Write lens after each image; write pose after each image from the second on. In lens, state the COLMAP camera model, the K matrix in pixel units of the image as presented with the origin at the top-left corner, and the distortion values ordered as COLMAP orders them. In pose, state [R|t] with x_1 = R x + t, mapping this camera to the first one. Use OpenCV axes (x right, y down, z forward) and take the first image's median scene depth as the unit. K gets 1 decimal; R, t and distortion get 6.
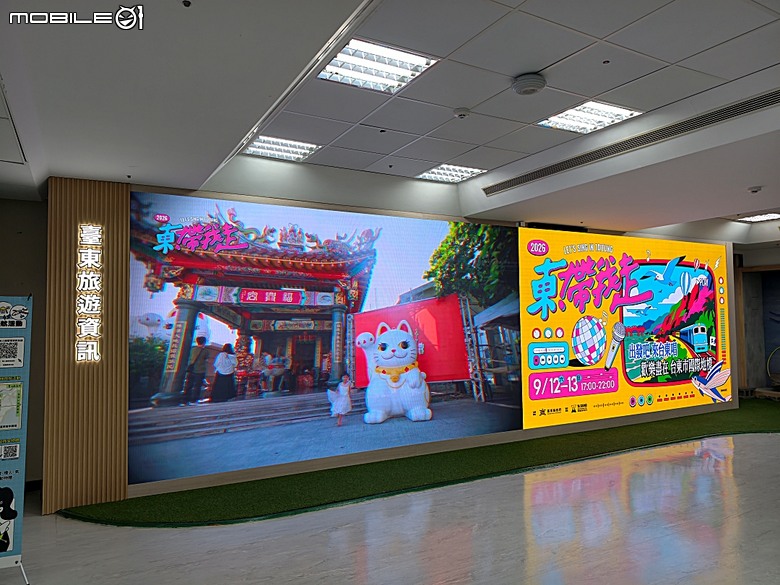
lens RADIAL K [[560.1, 0, 390.0], [0, 560.1, 292.5], [0, 0, 1]] dist [0.004860, 0.002293]
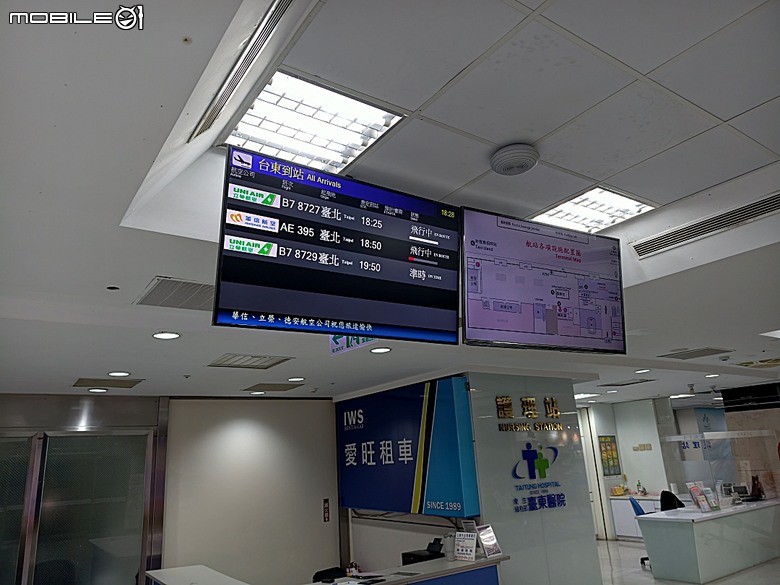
lens RADIAL K [[560.1, 0, 390.0], [0, 560.1, 292.5], [0, 0, 1]] dist [0.004860, 0.002293]
pose [[0.992326, -0.003339, 0.123606, -0.014752], [0.031971, 0.972573, -0.230389, -0.041372], [-0.119447, 0.232573, 0.965216, 0.353901]]
